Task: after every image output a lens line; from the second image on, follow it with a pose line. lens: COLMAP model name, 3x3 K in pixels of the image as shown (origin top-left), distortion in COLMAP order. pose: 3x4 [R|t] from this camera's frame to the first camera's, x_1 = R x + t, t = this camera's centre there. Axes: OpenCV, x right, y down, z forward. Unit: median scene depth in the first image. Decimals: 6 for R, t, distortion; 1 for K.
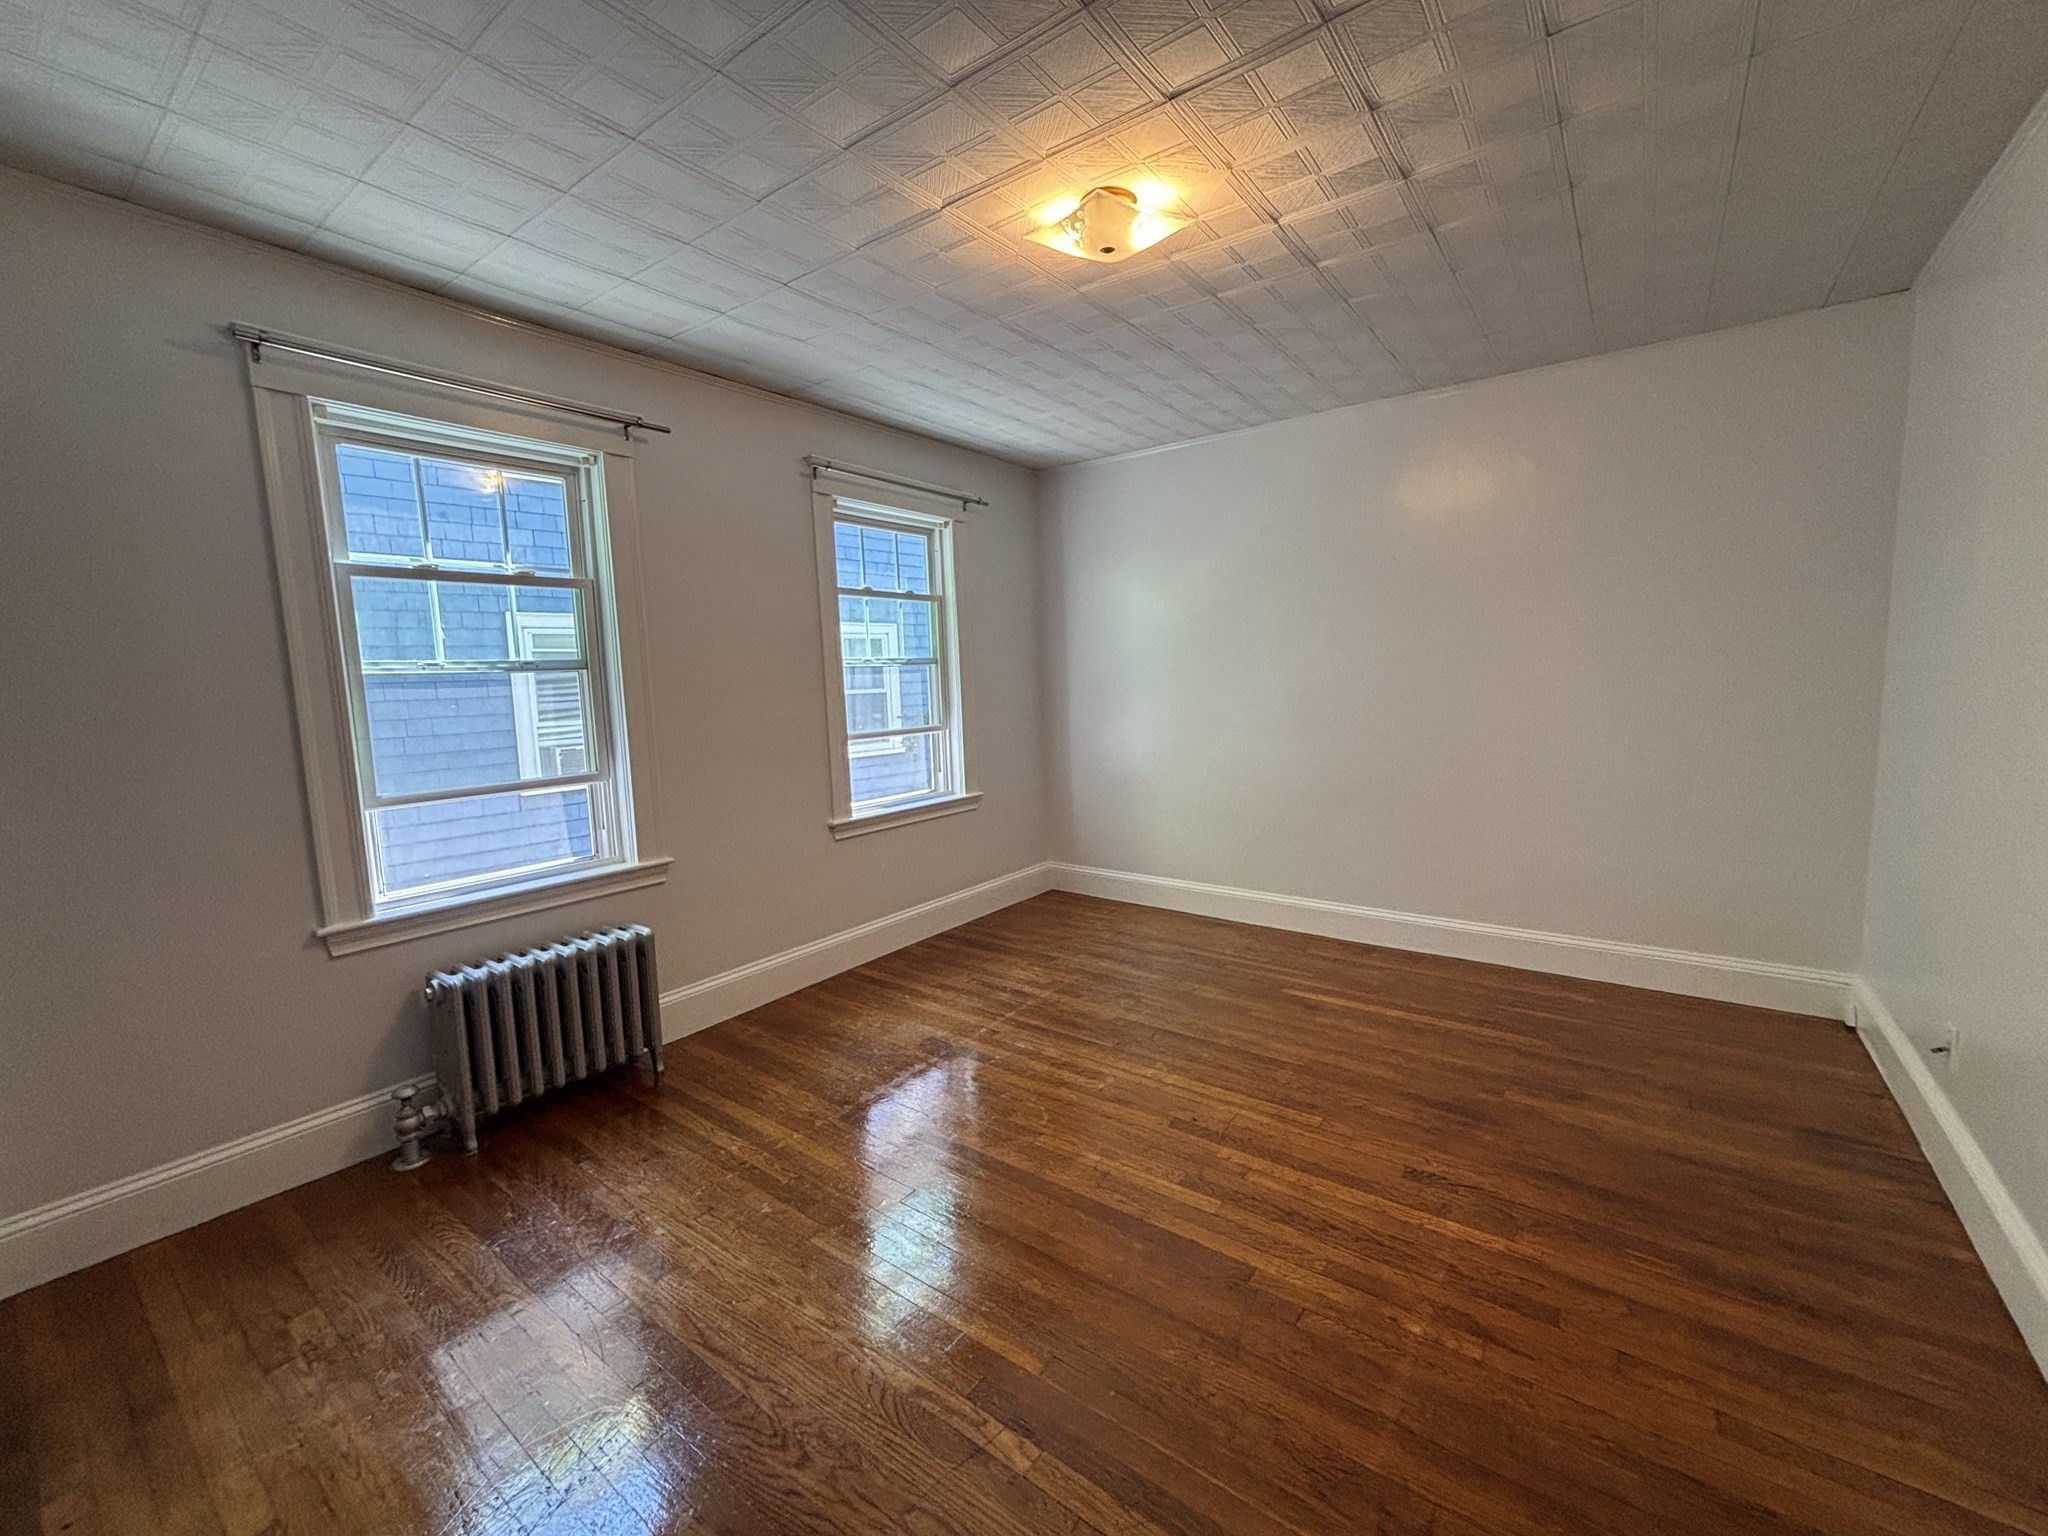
lens RADIAL K [[830.4, 0, 1055.6], [0, 830.4, 765.3], [0, 0, 1]] dist [-0.000862, -0.000139]
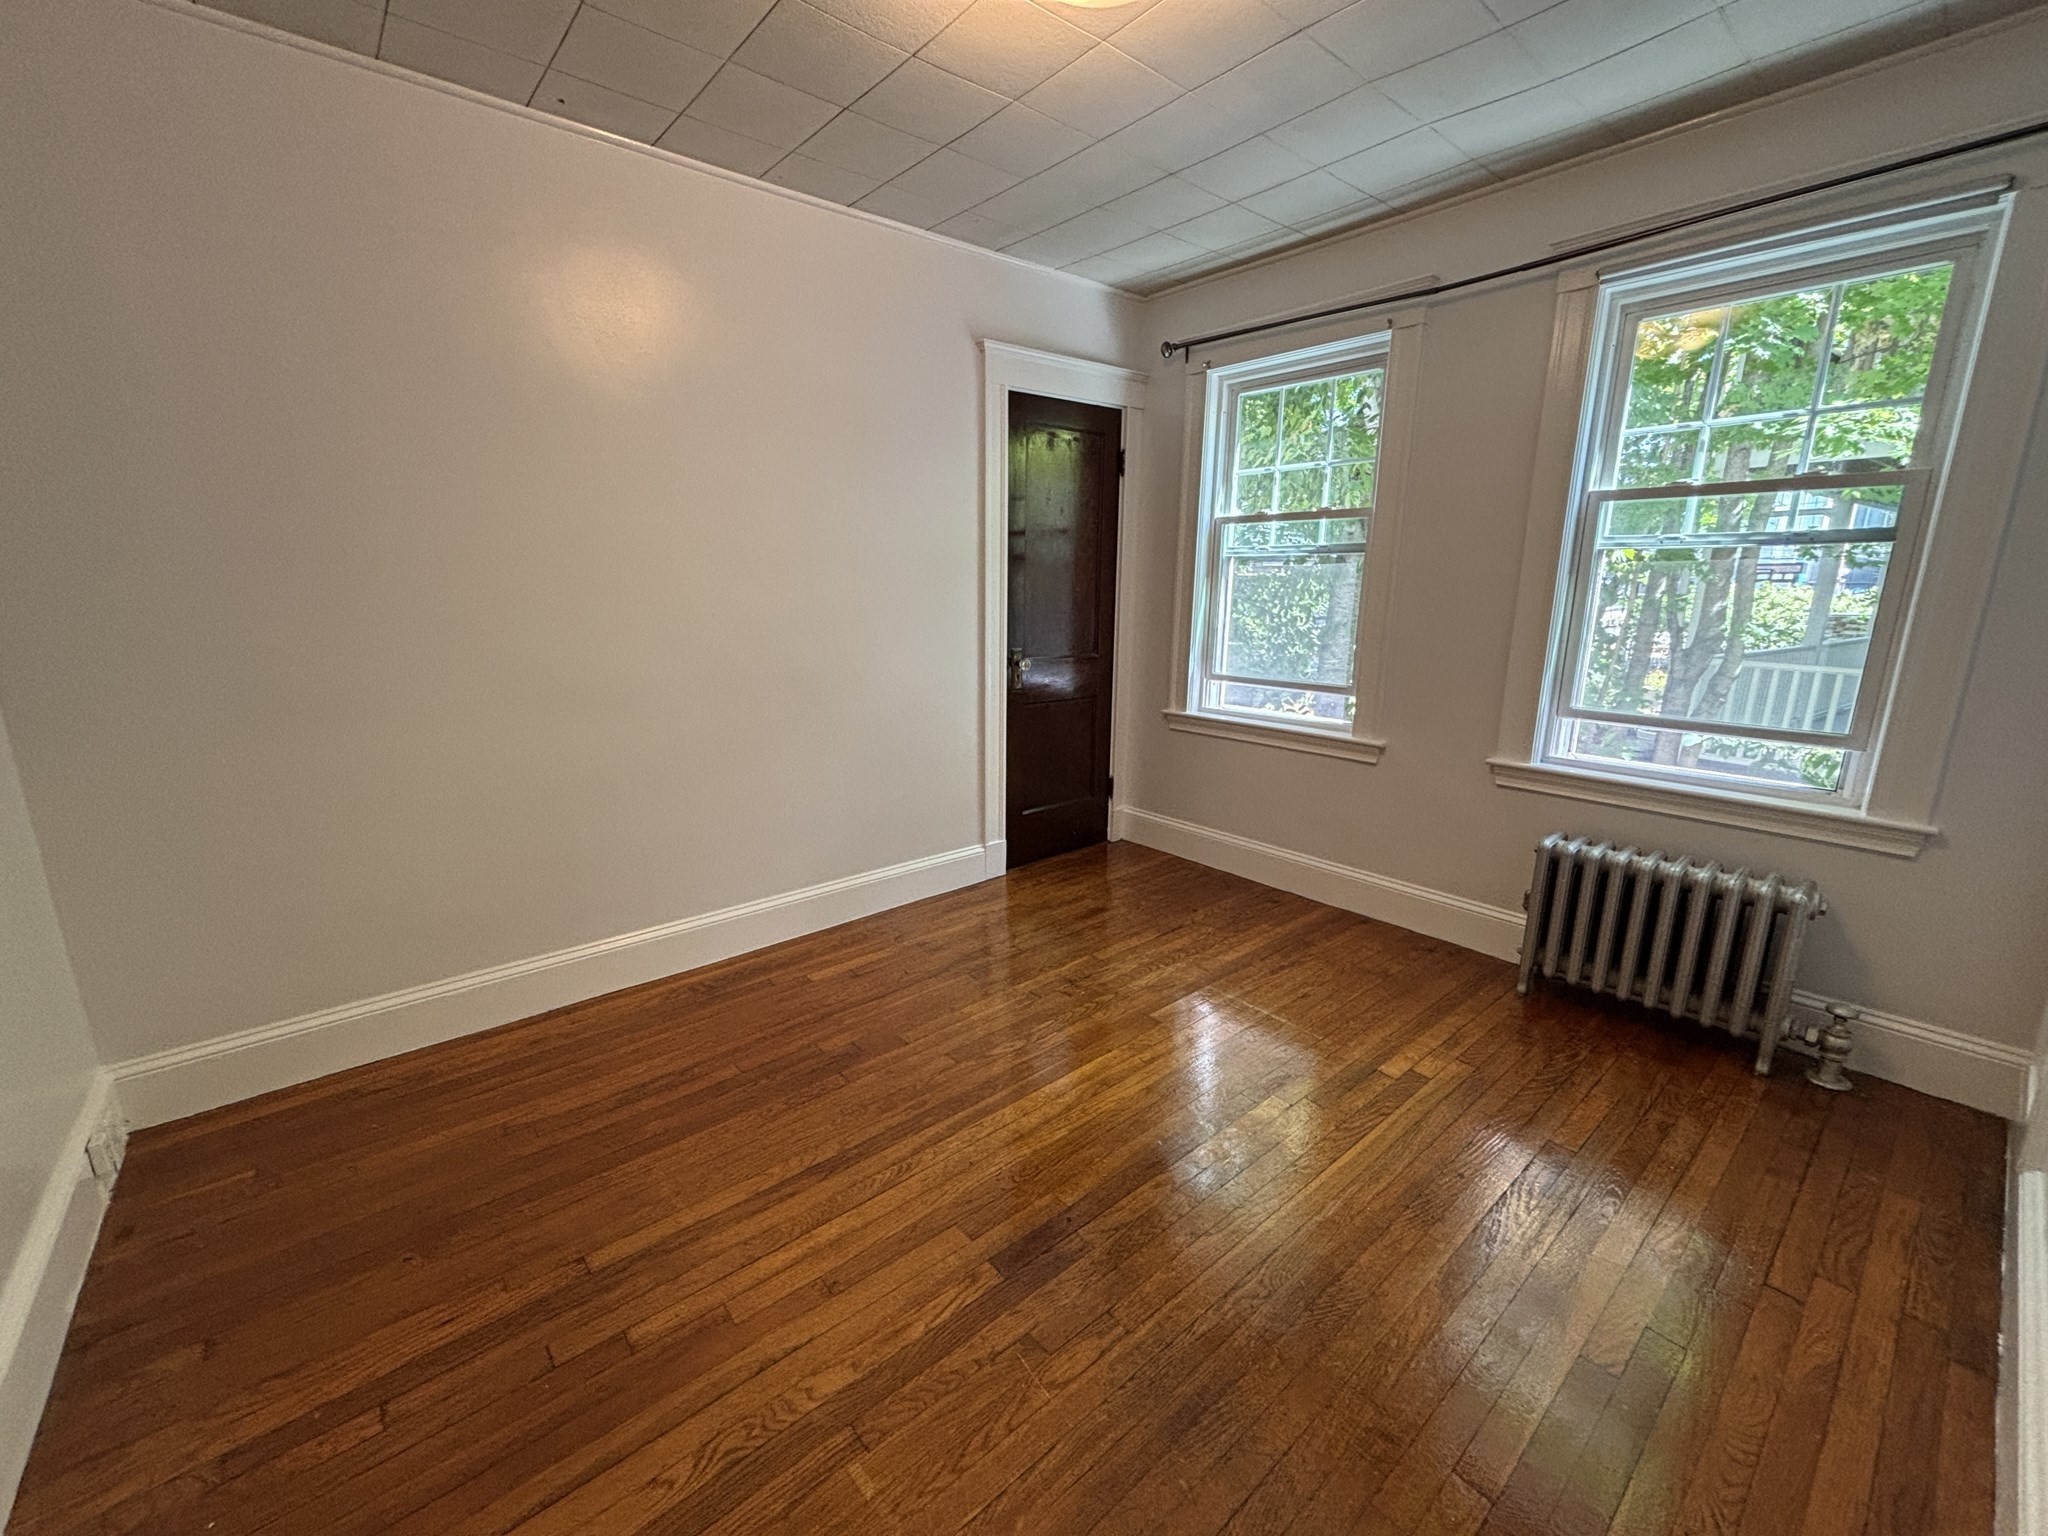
lens RADIAL K [[830.4, 0, 1055.6], [0, 830.4, 765.3], [0, 0, 1]] dist [-0.000862, -0.000139]
pose [[-0.220462, 0.255926, -0.941222, 0.398705], [-0.097692, 0.954318, 0.282369, -0.075868], [0.970491, 0.154202, -0.185389, 0.556186]]
